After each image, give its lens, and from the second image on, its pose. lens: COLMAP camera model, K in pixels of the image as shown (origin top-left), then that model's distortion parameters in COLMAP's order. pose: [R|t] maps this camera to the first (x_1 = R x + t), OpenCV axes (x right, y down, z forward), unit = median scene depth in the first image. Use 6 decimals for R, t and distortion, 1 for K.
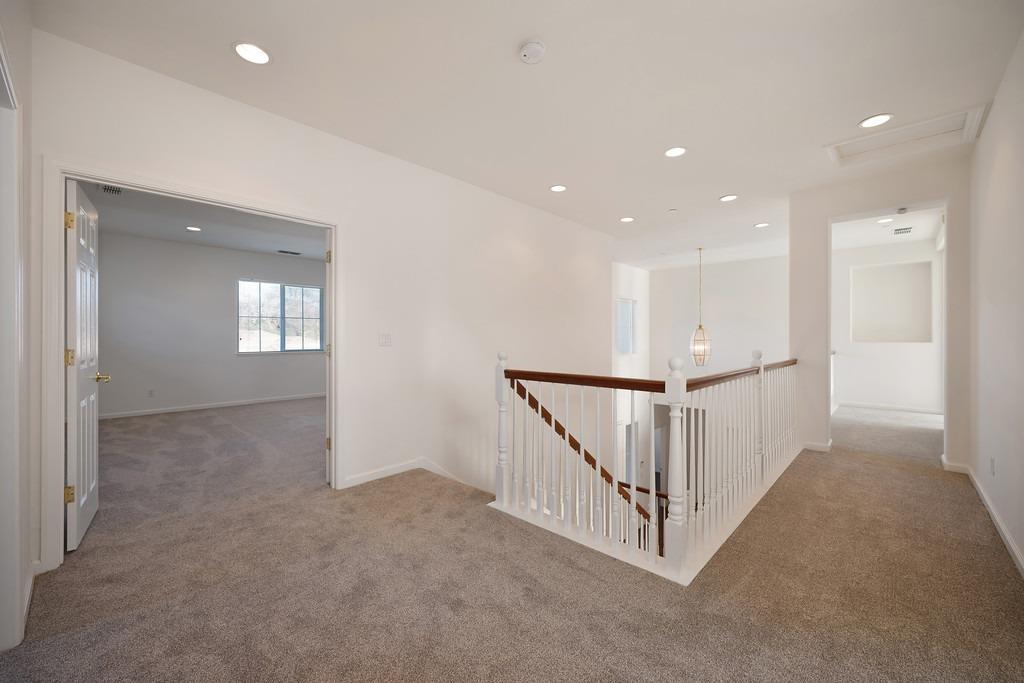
lens RADIAL K [[403.7, 0, 514.3], [0, 403.7, 339.7], [0, 0, 1]] dist [-0.016577, 0.000070]
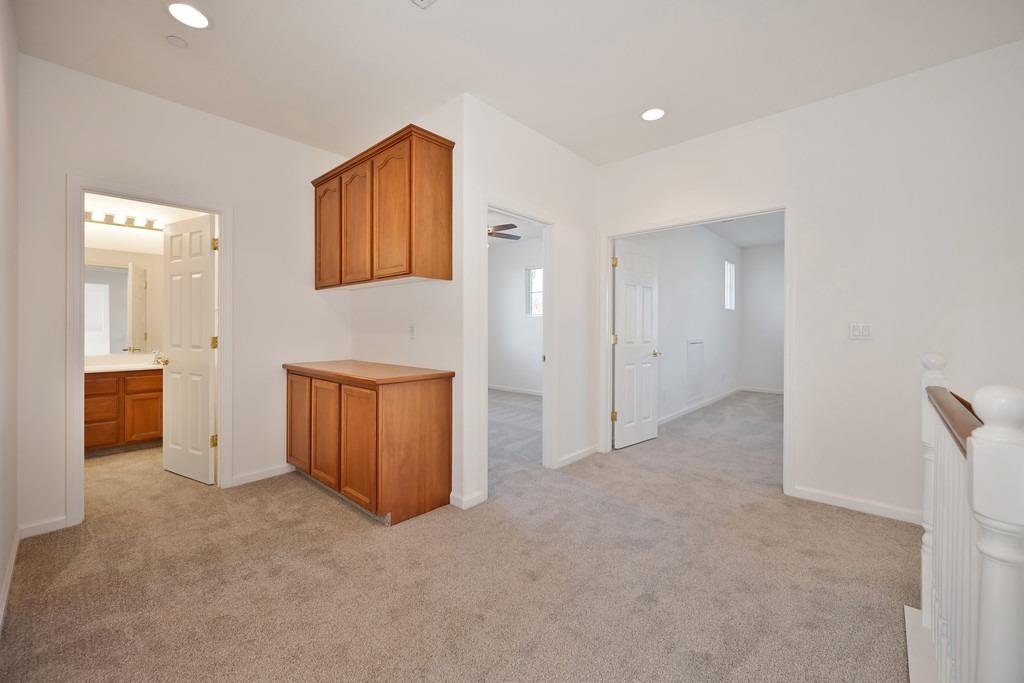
lens RADIAL K [[403.7, 0, 514.3], [0, 403.7, 339.7], [0, 0, 1]] dist [-0.016577, 0.000070]
pose [[0.006765, 0.031214, -0.999490, 0.576009], [-0.008210, 0.999481, 0.031159, -0.005497], [0.999943, 0.007995, 0.007018, 0.456288]]
